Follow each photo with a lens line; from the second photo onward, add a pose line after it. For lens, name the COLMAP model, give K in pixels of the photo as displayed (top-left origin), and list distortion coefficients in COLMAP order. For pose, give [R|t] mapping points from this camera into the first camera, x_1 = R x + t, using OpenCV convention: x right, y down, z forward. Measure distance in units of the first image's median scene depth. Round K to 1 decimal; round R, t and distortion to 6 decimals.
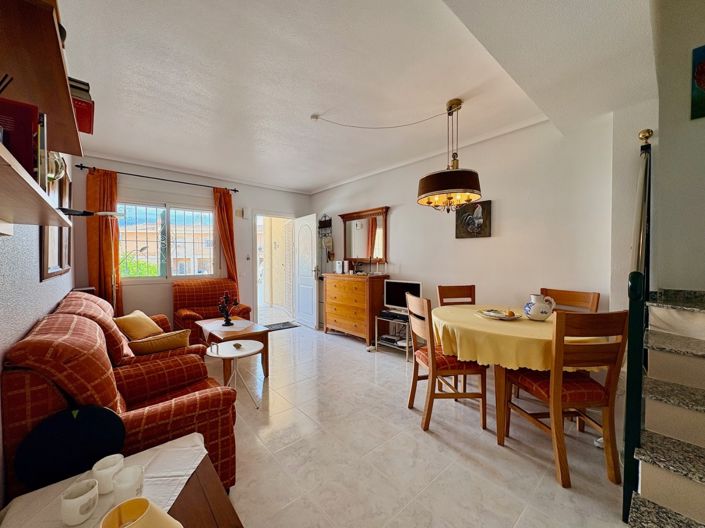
lens RADIAL K [[278.7, 0, 352.6], [0, 278.7, 262.9], [0, 0, 1]] dist [0.002947, -0.000053]
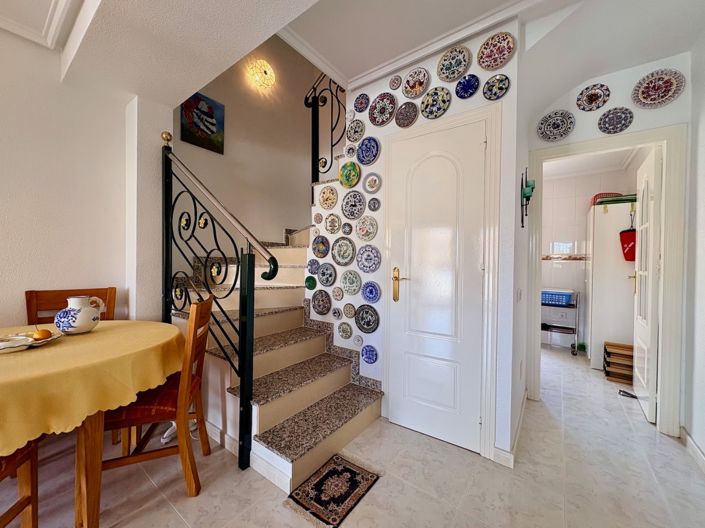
lens RADIAL K [[278.7, 0, 352.8], [0, 278.7, 264.7], [0, 0, 1]] dist [0.002947, -0.000053]
pose [[-0.195670, -0.011589, 0.980601, -0.203401], [0.006913, 0.999889, 0.013196, 0.038477], [-0.980646, 0.009361, -0.195568, 0.602497]]
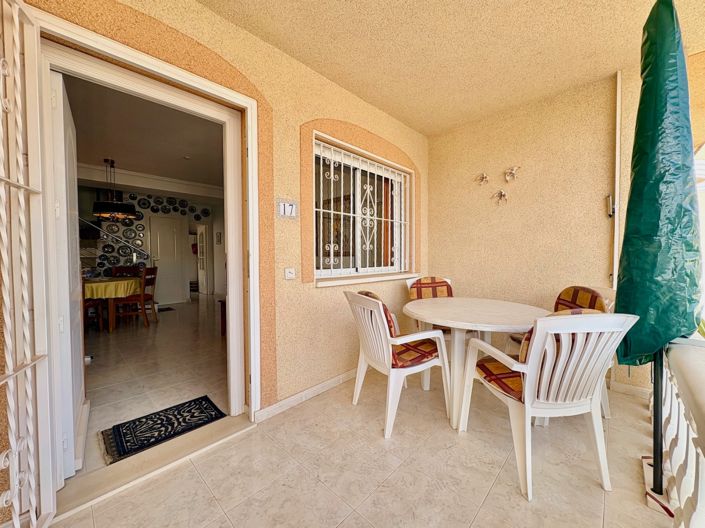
lens RADIAL K [[278.7, 0, 352.3], [0, 278.7, 261.8], [0, 0, 1]] dist [0.002947, -0.000053]
pose [[-0.997593, 0.008029, -0.068870, -0.691320], [0.005192, 0.999135, 0.041266, 0.021625], [0.069142, 0.040809, -0.996772, 1.940918]]
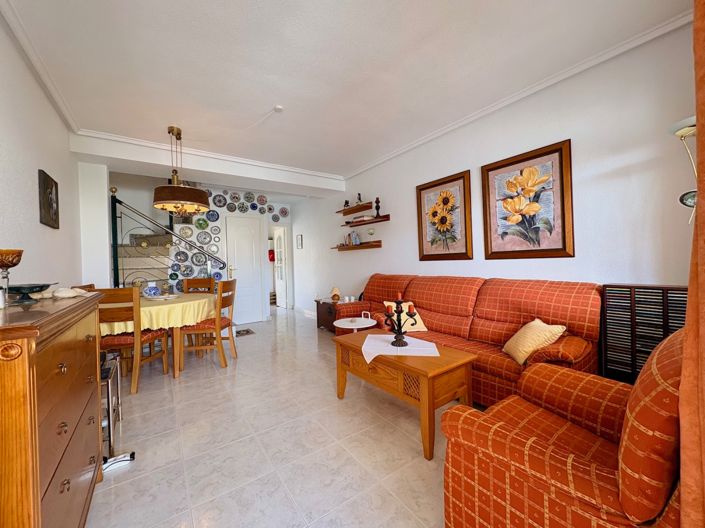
lens RADIAL K [[278.7, 0, 351.9], [0, 278.7, 263.8], [0, 0, 1]] dist [0.002947, -0.000053]
pose [[-0.990937, 0.022812, 0.132375, -0.431045], [0.026293, 0.999351, 0.024613, 0.027152], [-0.131727, 0.027871, -0.990894, 1.529870]]
